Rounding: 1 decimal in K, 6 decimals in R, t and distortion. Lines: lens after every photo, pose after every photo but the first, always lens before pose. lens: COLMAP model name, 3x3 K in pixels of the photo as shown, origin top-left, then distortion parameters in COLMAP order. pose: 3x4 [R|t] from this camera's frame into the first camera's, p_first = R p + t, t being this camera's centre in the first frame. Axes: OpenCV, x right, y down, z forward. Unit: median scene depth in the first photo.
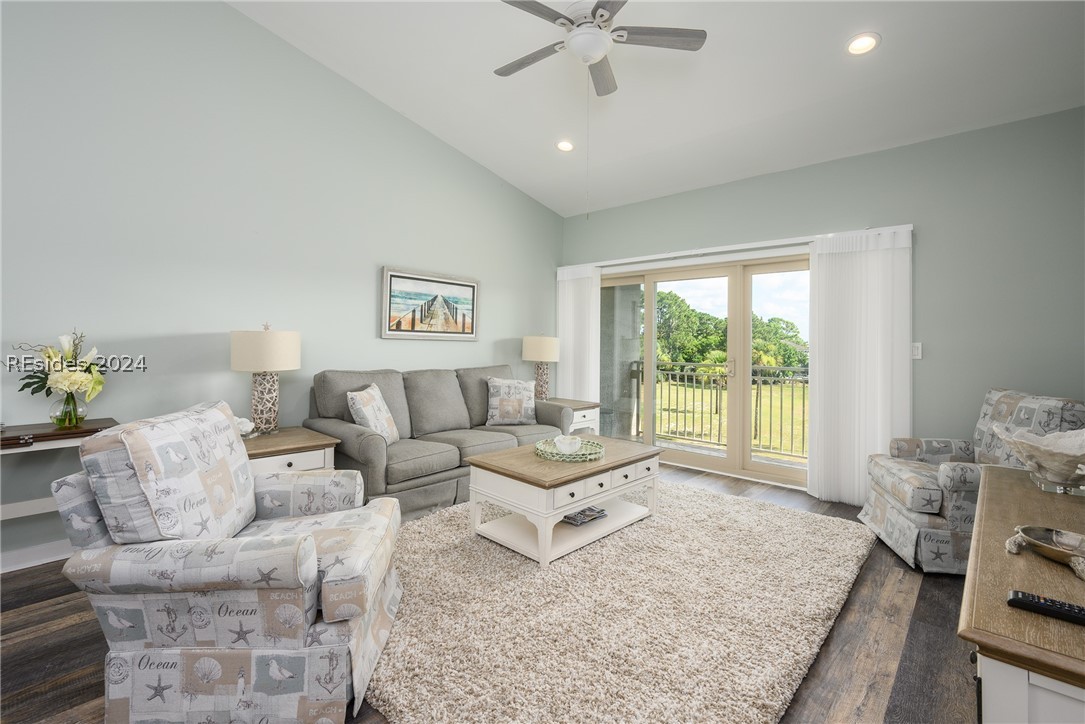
lens RADIAL K [[461.4, 0, 563.1], [0, 461.4, 337.8], [0, 0, 1]] dist [-0.001186, 0.000094]
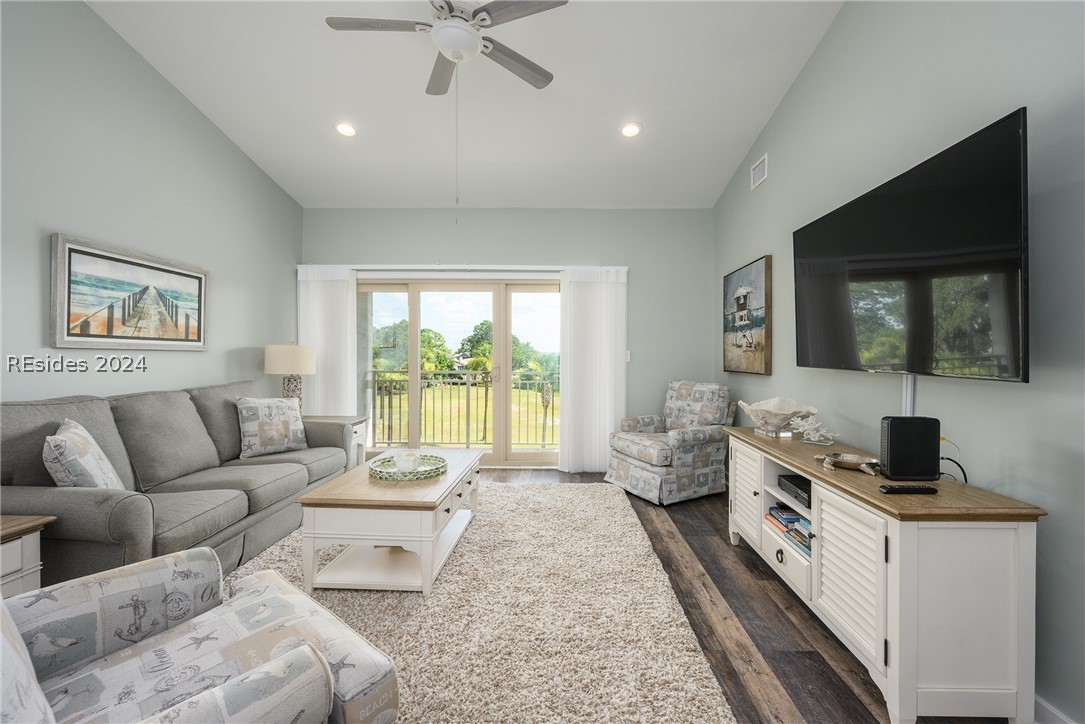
lens RADIAL K [[434.9, 0, 542.1], [0, 434.9, 357.6], [0, 0, 1]] dist [-0.000497, 0.000917]
pose [[0.772166, -0.015158, 0.635240, -0.294584], [-0.001405, 0.999672, 0.025562, -0.001575], [-0.635419, -0.020631, 0.771892, 0.133019]]
